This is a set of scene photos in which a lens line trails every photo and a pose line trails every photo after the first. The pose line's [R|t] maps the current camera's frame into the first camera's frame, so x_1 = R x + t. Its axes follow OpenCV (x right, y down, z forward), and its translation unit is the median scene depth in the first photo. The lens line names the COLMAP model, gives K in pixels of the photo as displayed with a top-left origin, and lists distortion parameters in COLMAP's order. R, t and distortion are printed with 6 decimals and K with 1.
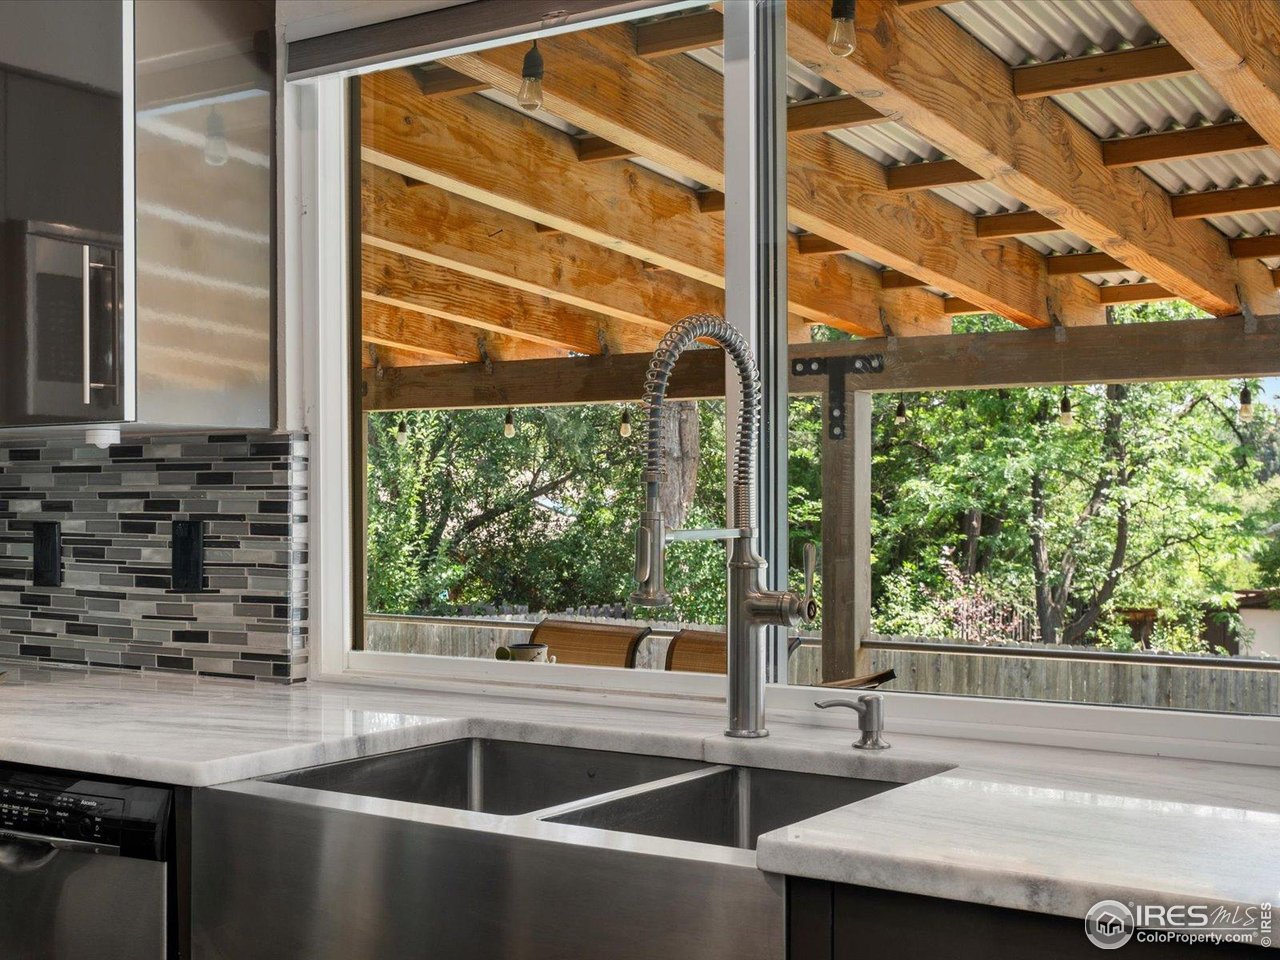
lens RADIAL K [[1642.2, 0, 639.0], [0, 1642.2, 513.5], [0, 0, 1]] dist [0.013342, 0.014624]
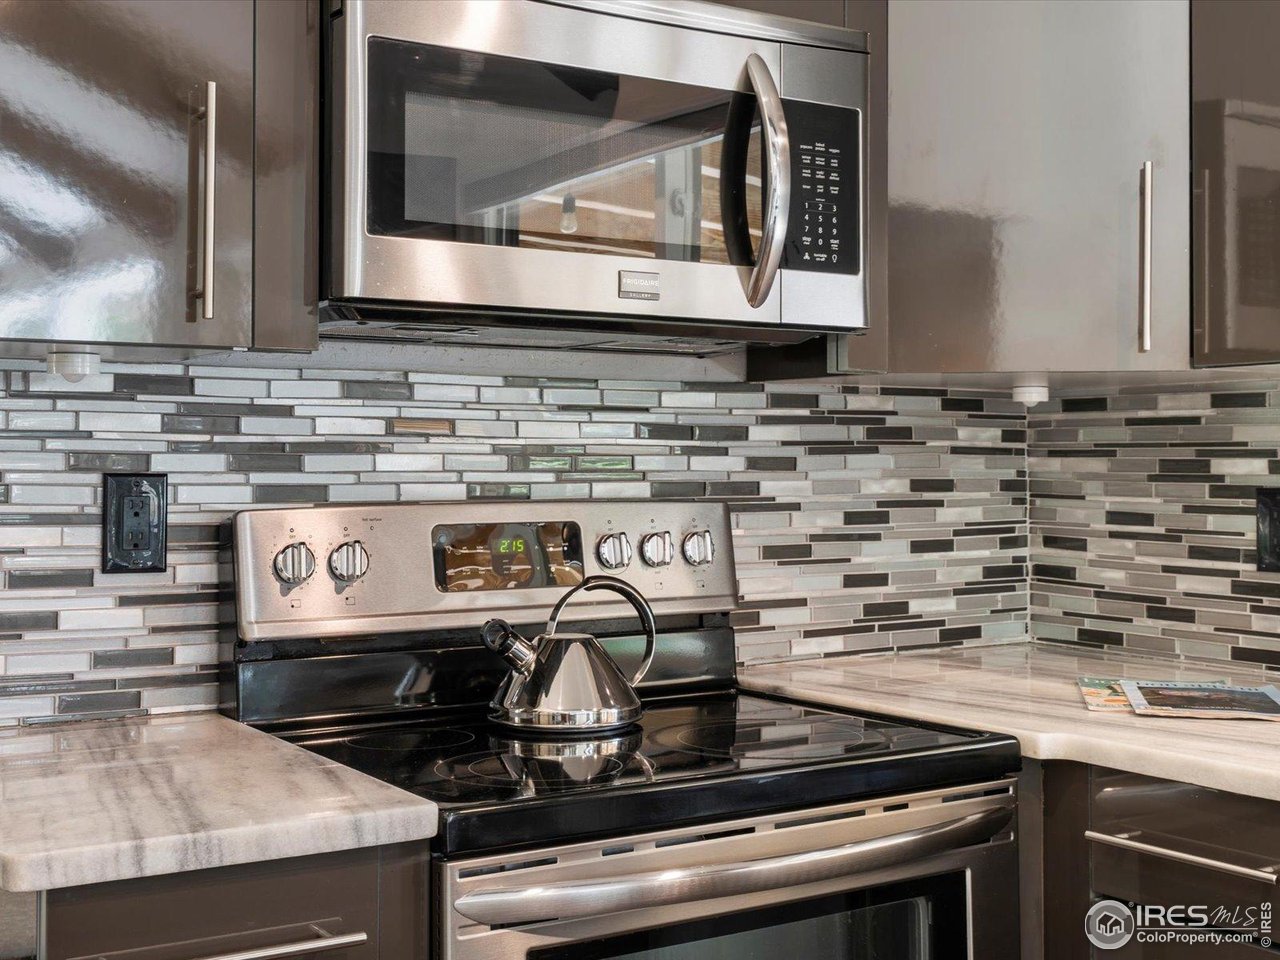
lens RADIAL K [[1652.5, 0, 638.8], [0, 1652.5, 440.1], [0, 0, 1]] dist [0.009439, 0.015177]
pose [[0.922551, -0.003010, -0.385864, -0.334813], [-0.004419, 0.999822, -0.018365, -0.001451], [0.385850, 0.018648, 0.922373, 0.177836]]
